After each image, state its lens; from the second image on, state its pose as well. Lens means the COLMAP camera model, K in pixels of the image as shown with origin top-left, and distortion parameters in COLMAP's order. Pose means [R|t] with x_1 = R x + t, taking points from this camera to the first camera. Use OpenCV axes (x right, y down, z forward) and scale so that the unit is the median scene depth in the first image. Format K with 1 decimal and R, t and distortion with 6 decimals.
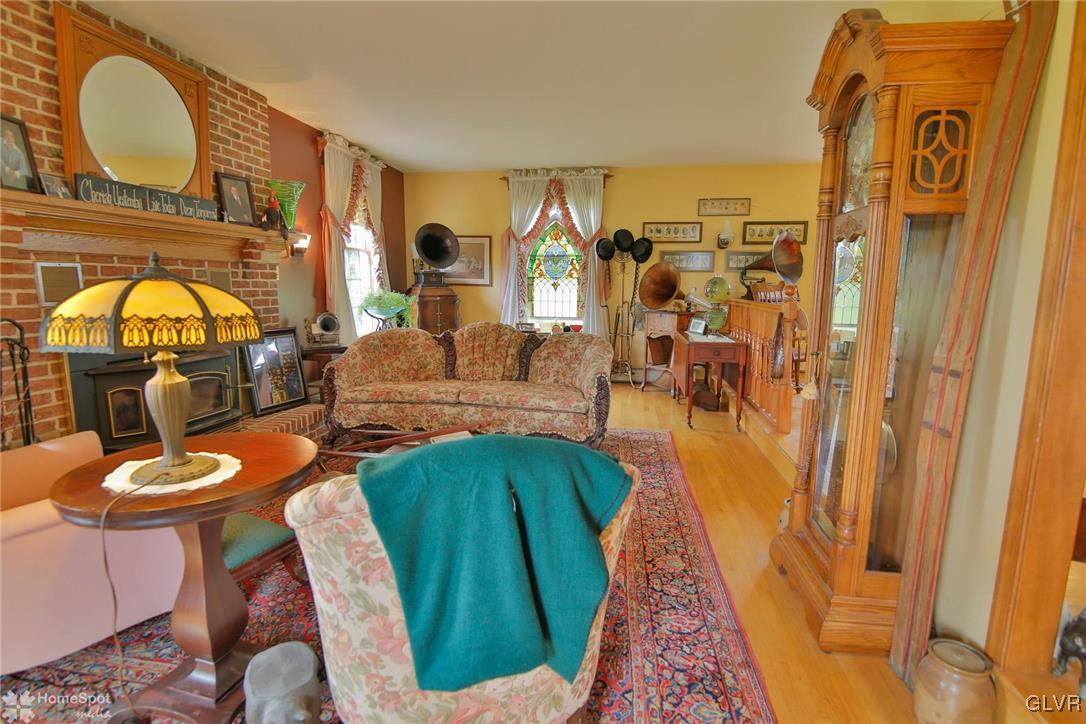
lens RADIAL K [[526.6, 0, 541.4], [0, 526.6, 358.4], [0, 0, 1]] dist [-0.017990, 0.000789]
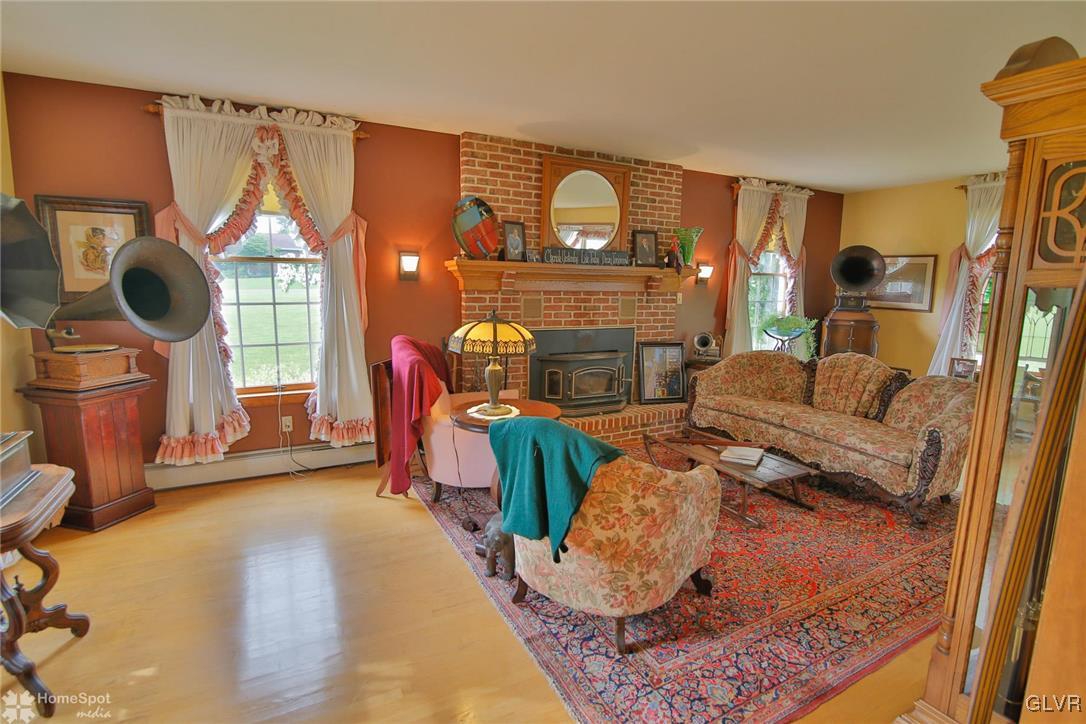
lens RADIAL K [[526.6, 0, 542.3], [0, 526.6, 360.0], [0, 0, 1]] dist [-0.017990, 0.000789]
pose [[0.598120, 0.118858, -0.792543, 0.381394], [-0.124576, 0.990709, 0.054561, -0.045924], [0.791665, 0.066098, 0.607370, -0.050697]]
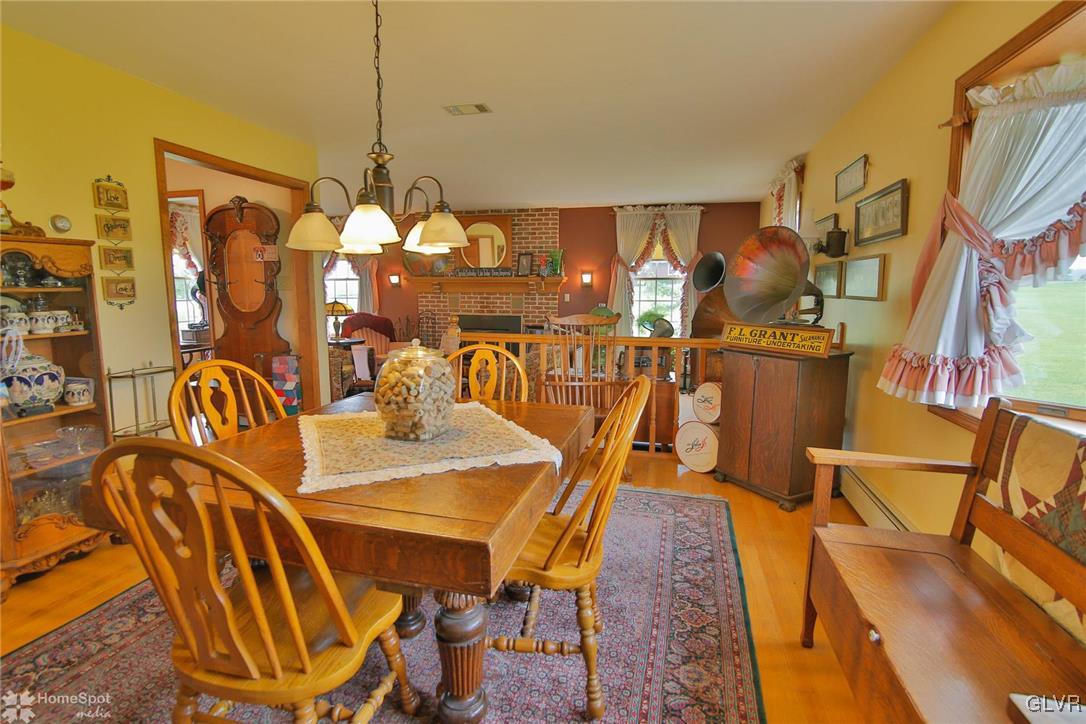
lens RADIAL K [[526.6, 0, 542.0], [0, 526.6, 360.8], [0, 0, 1]] dist [-0.017990, 0.000789]
pose [[-0.098147, 0.128375, -0.986857, 1.533125], [-0.144642, 0.979275, 0.141774, -0.219422], [0.984604, 0.156656, -0.077544, 1.232019]]
